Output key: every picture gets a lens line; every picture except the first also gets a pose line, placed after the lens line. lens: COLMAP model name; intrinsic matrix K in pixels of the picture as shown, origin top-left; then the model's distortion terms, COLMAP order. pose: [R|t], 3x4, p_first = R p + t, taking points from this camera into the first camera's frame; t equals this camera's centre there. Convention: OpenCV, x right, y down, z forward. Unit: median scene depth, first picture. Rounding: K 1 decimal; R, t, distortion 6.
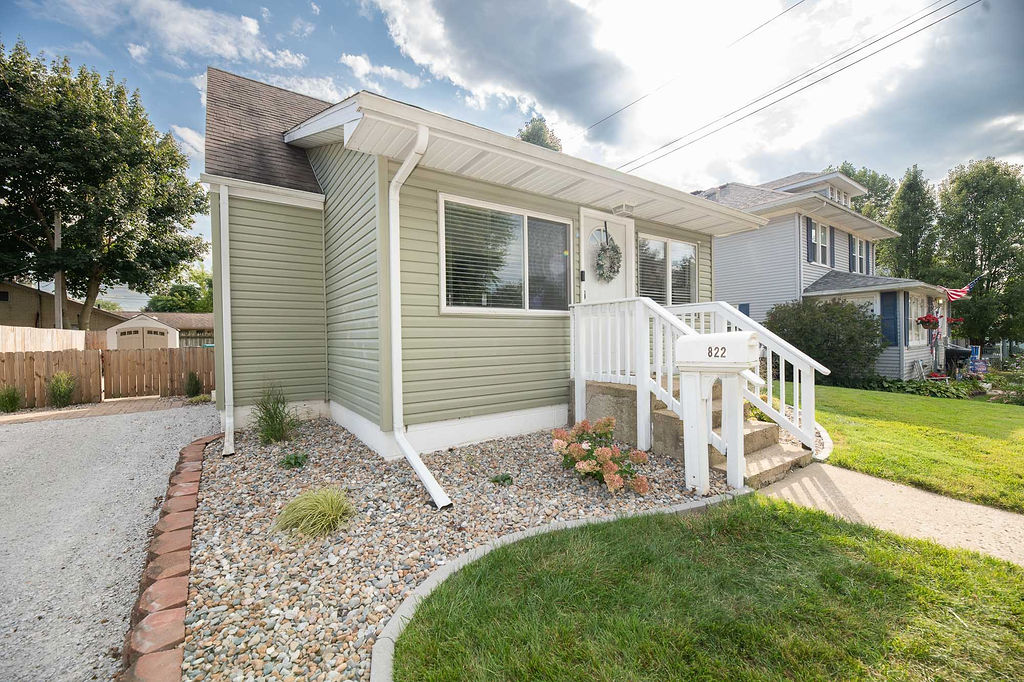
lens RADIAL K [[414.0, 0, 510.5], [0, 414.0, 343.9], [0, 0, 1]] dist [0.000711, -0.002202]
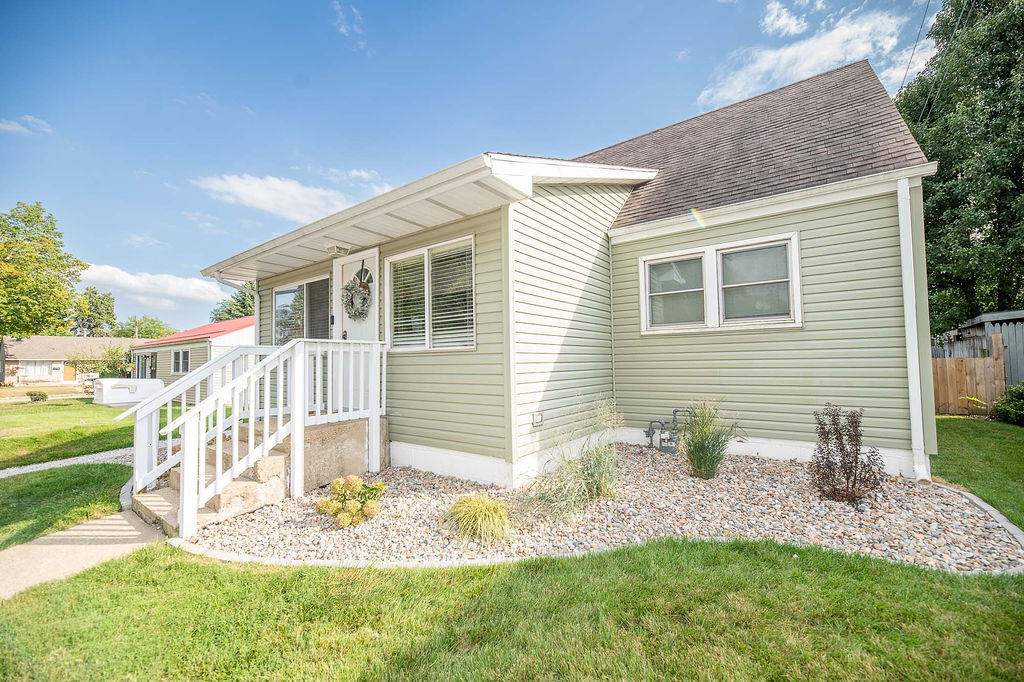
lens RADIAL K [[414.0, 0, 510.5], [0, 414.0, 343.9], [0, 0, 1]] dist [0.000711, -0.002202]
pose [[0.323344, -0.037092, -0.945554, 1.137007], [-0.002498, 0.999195, -0.040050, -0.044960], [0.946278, 0.015312, 0.322991, 0.893096]]
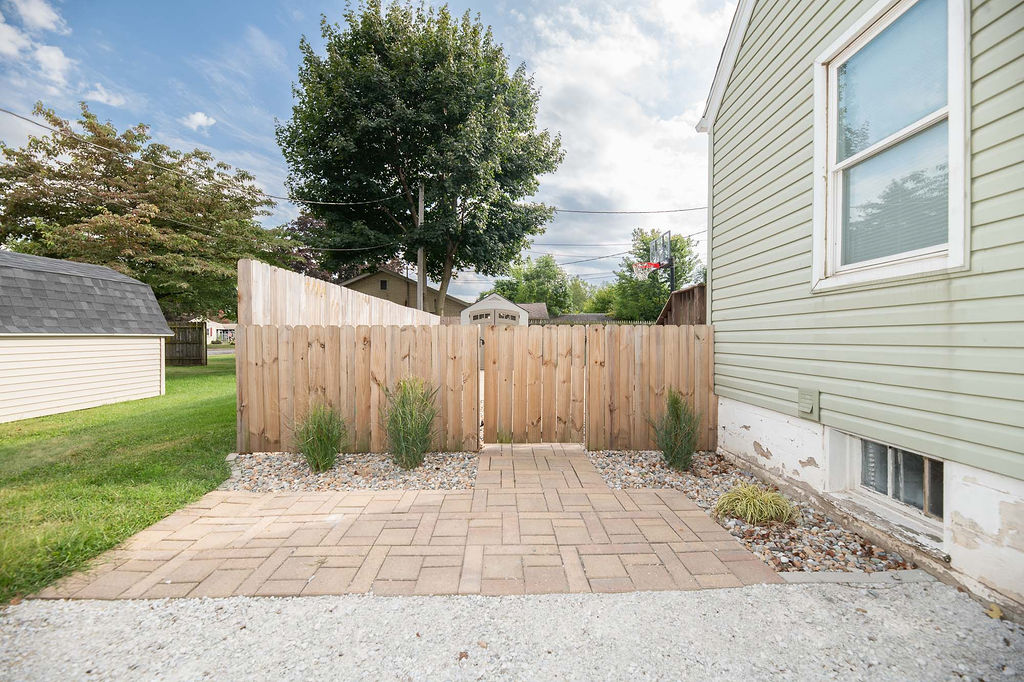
lens RADIAL K [[414.0, 0, 510.5], [0, 414.0, 343.9], [0, 0, 1]] dist [0.000711, -0.002202]
pose [[0.813432, 0.024360, -0.581150, -1.115585], [-0.023058, 0.999688, 0.009630, 0.043093], [0.581203, 0.005567, 0.813740, 1.045539]]
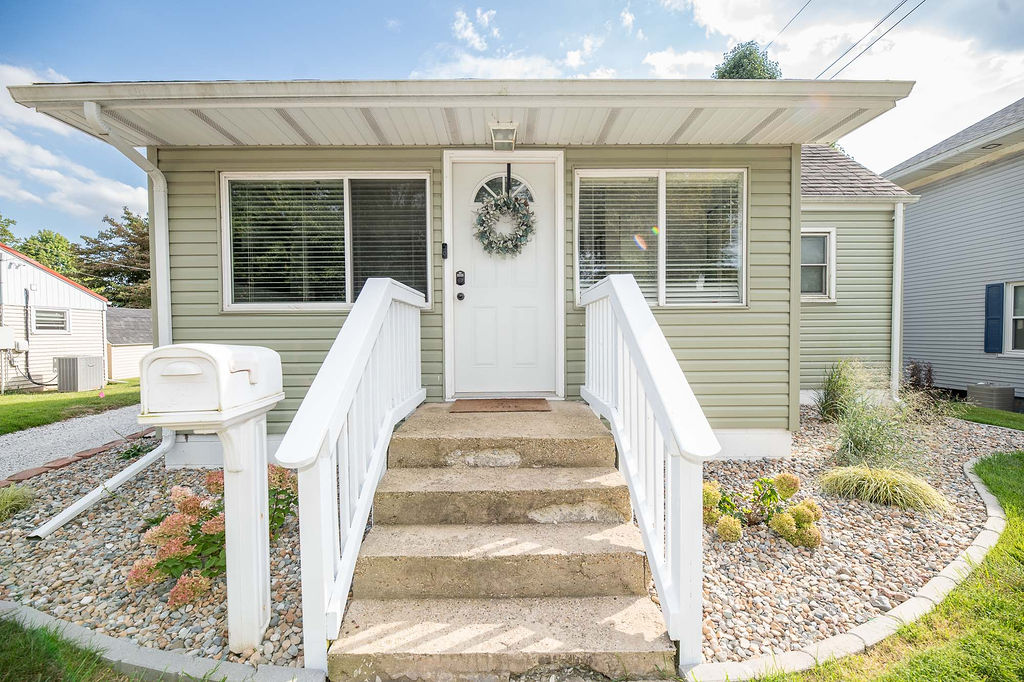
lens RADIAL K [[425.7, 0, 512.0], [0, 425.7, 341.0], [0, 0, 1]] dist [-0.001544, -0.000881]
pose [[0.828470, 0.018057, -0.559742, 0.541350], [-0.012624, 0.999828, 0.013569, -0.020516], [0.559891, -0.004175, 0.828556, 0.388089]]
